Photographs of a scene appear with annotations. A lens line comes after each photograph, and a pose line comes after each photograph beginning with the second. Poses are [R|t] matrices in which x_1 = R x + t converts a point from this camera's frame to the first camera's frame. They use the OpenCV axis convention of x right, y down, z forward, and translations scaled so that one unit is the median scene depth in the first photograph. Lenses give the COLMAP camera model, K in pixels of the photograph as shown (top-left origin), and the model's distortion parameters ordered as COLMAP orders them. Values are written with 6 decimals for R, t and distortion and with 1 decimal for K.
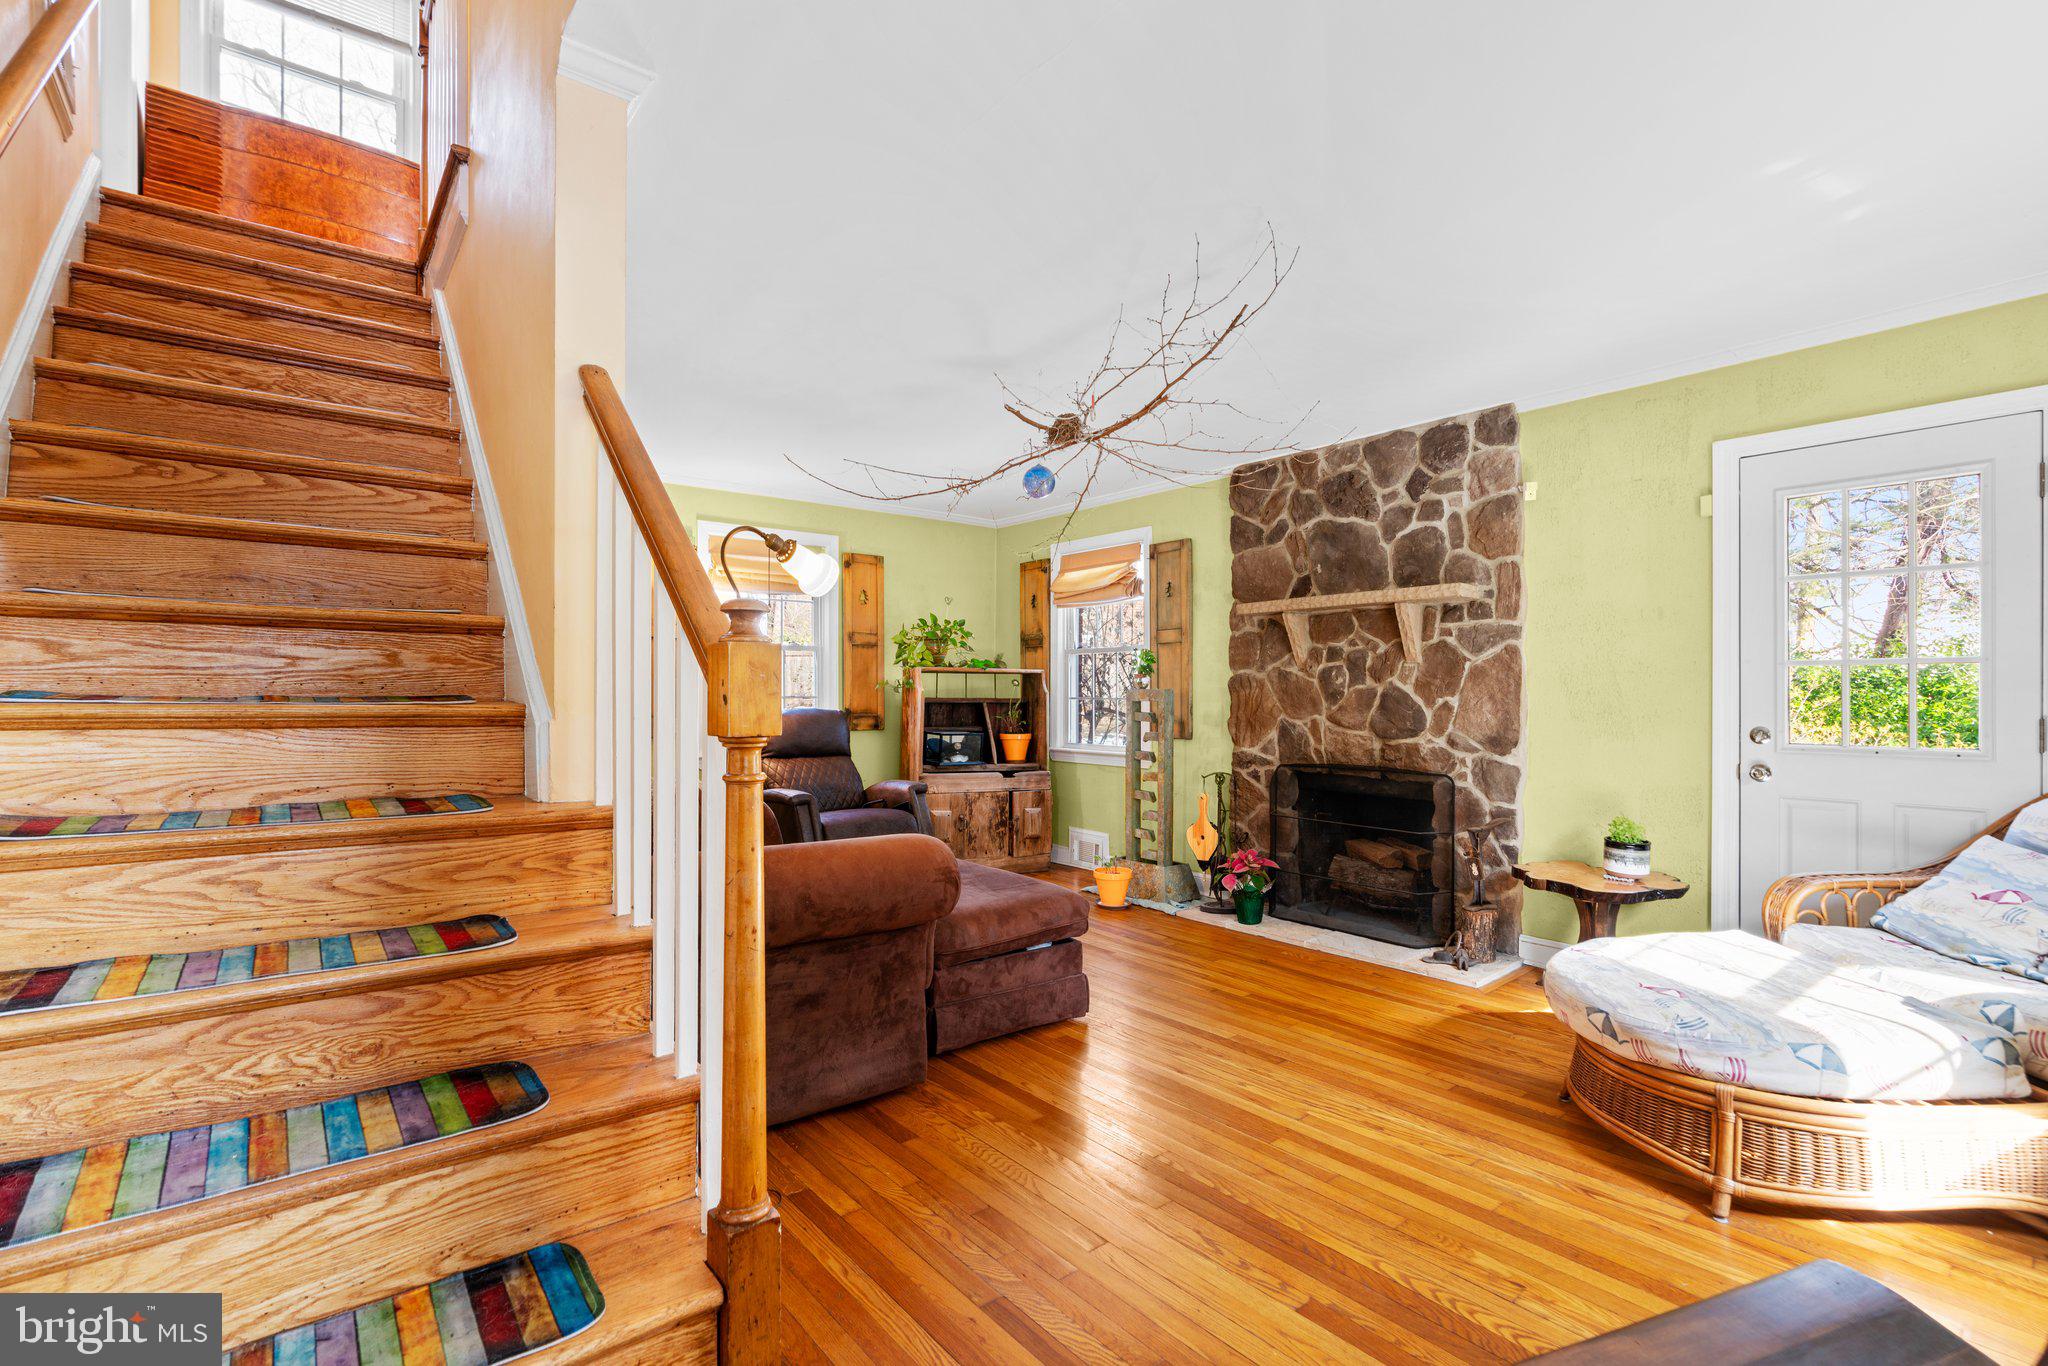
lens RADIAL K [[928.2, 0, 1010.6], [0, 928.2, 697.8], [0, 0, 1]] dist [-0.015022, 0.007636]
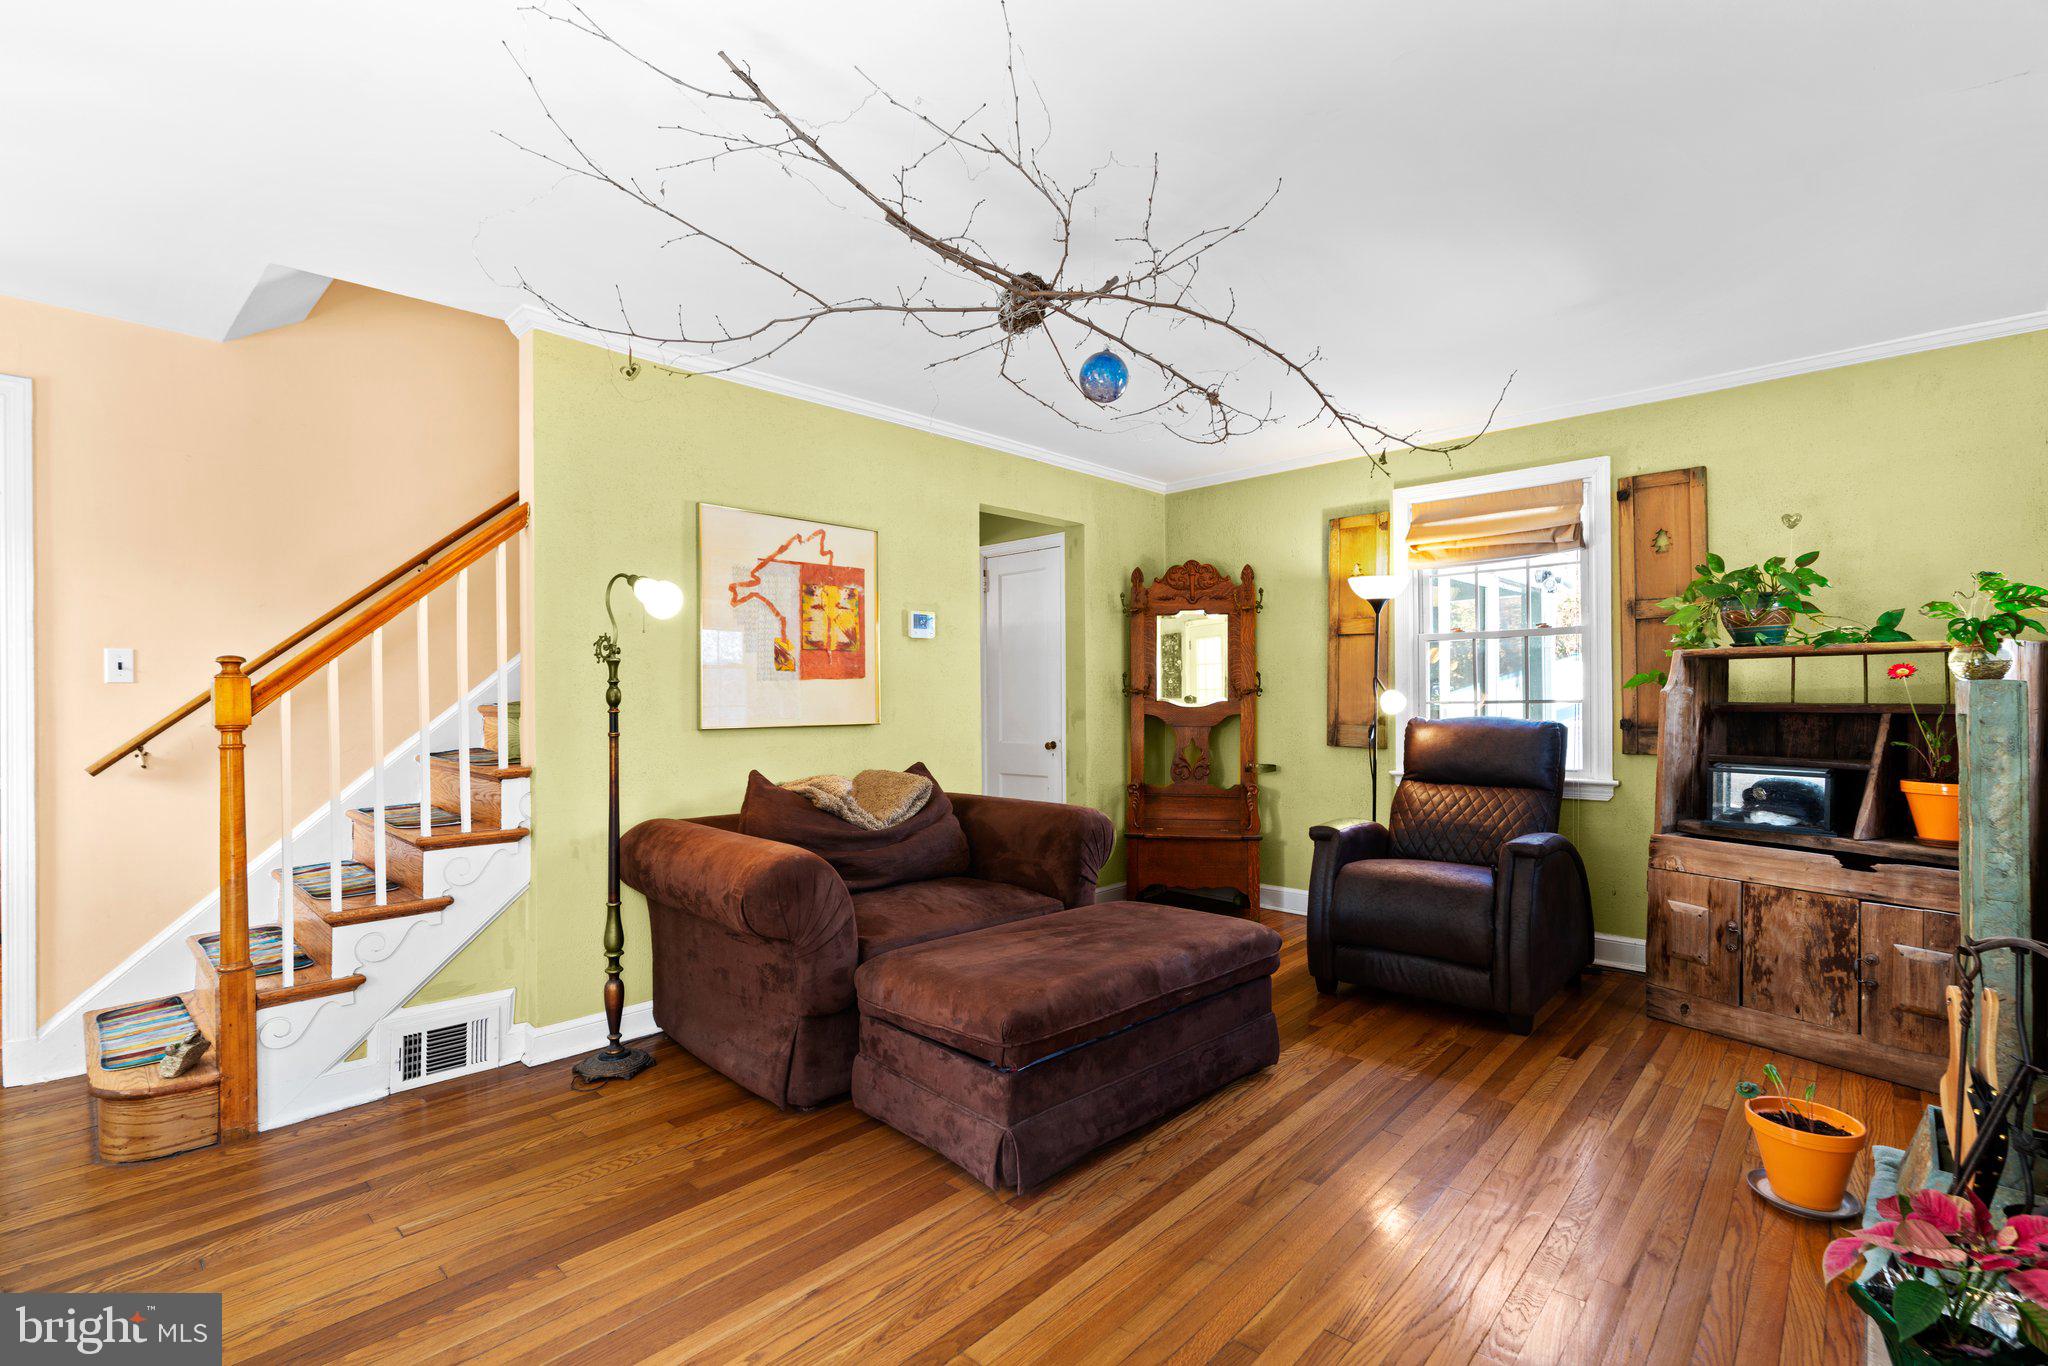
lens RADIAL K [[928.2, 0, 1028.3], [0, 928.2, 691.2], [0, 0, 1]] dist [-0.015022, 0.007636]
pose [[0.145678, -0.008296, -0.989297, 0.670165], [0.000629, 0.999965, -0.008292, -0.004711], [0.989332, 0.000586, 0.145678, 0.838894]]
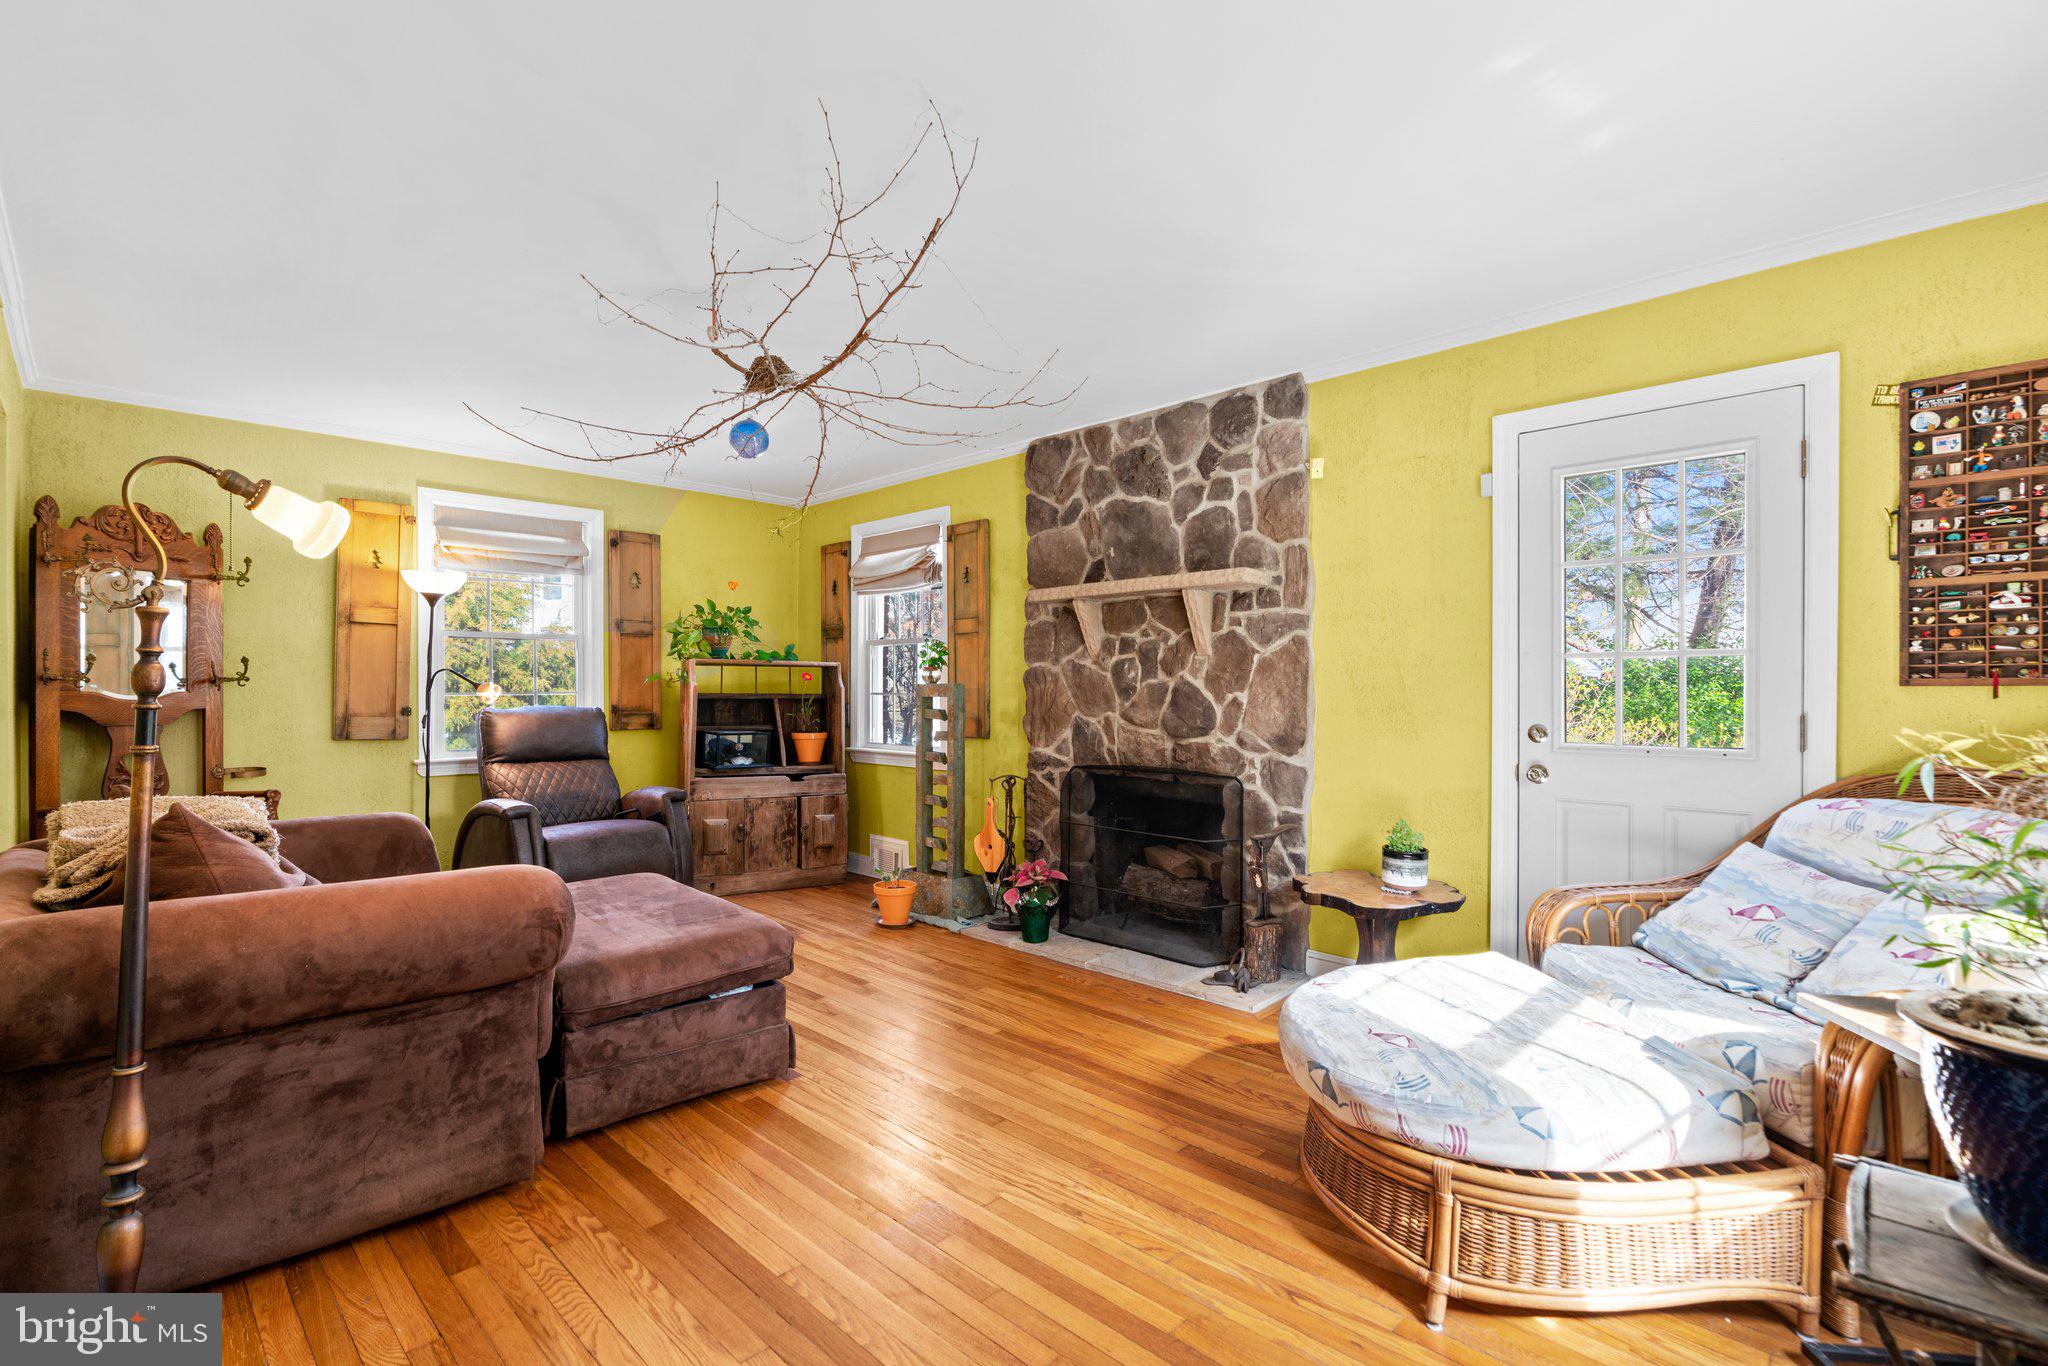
lens RADIAL K [[928.2, 0, 1018.3], [0, 928.2, 694.9], [0, 0, 1]] dist [-0.015022, 0.007636]
pose [[0.993295, -0.000479, 0.115610, 0.177327], [0.000272, 0.999998, 0.001804, 0.000110], [-0.115610, -0.001761, 0.993293, 0.130322]]
